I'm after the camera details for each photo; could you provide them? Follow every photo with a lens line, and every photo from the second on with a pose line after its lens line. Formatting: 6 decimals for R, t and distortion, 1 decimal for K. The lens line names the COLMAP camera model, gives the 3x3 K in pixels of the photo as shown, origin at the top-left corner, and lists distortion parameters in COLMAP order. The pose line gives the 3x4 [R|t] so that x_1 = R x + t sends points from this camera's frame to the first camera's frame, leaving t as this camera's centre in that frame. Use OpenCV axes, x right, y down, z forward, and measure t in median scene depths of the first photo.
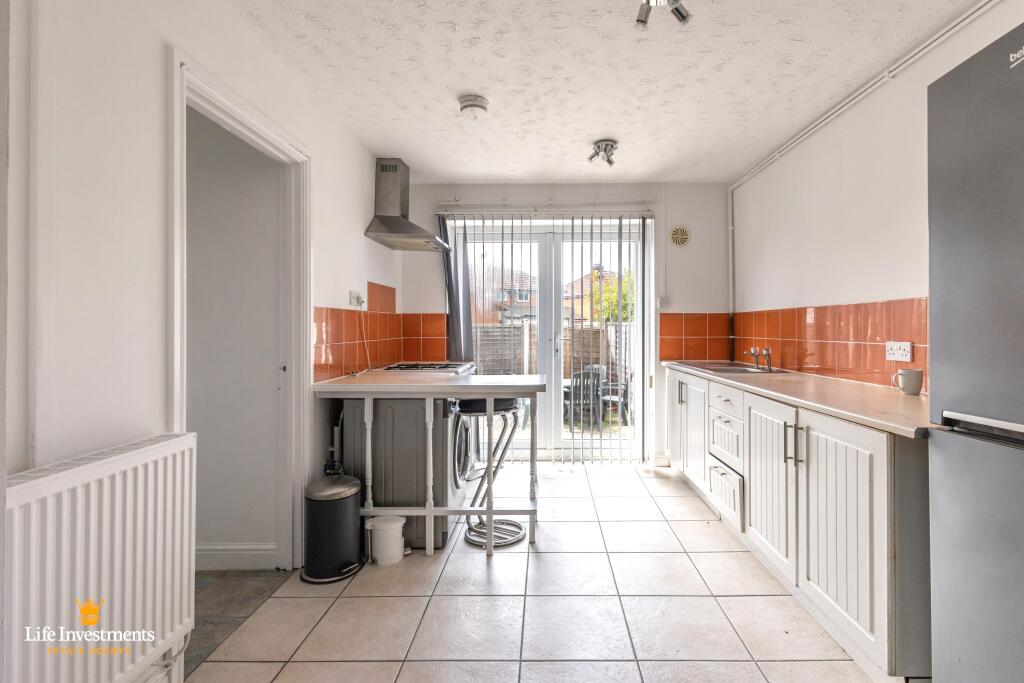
lens RADIAL K [[471.1, 0, 541.4], [0, 471.1, 418.1], [0, 0, 1]] dist [-0.000200, -0.000191]
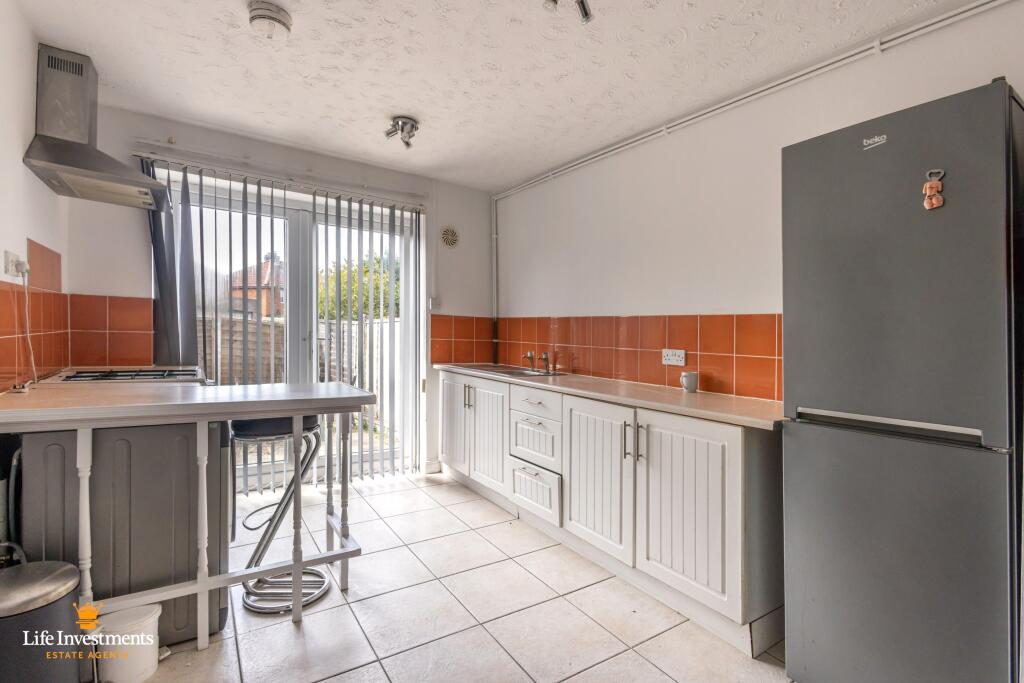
lens RADIAL K [[472.8, 0, 507.2], [0, 472.8, 411.9], [0, 0, 1]] dist [0.001502, 0.000187]
pose [[0.833496, -0.060138, 0.549243, -0.222158], [0.067284, 0.997708, 0.007136, -0.028523], [-0.548413, 0.031007, 0.835632, 0.161683]]
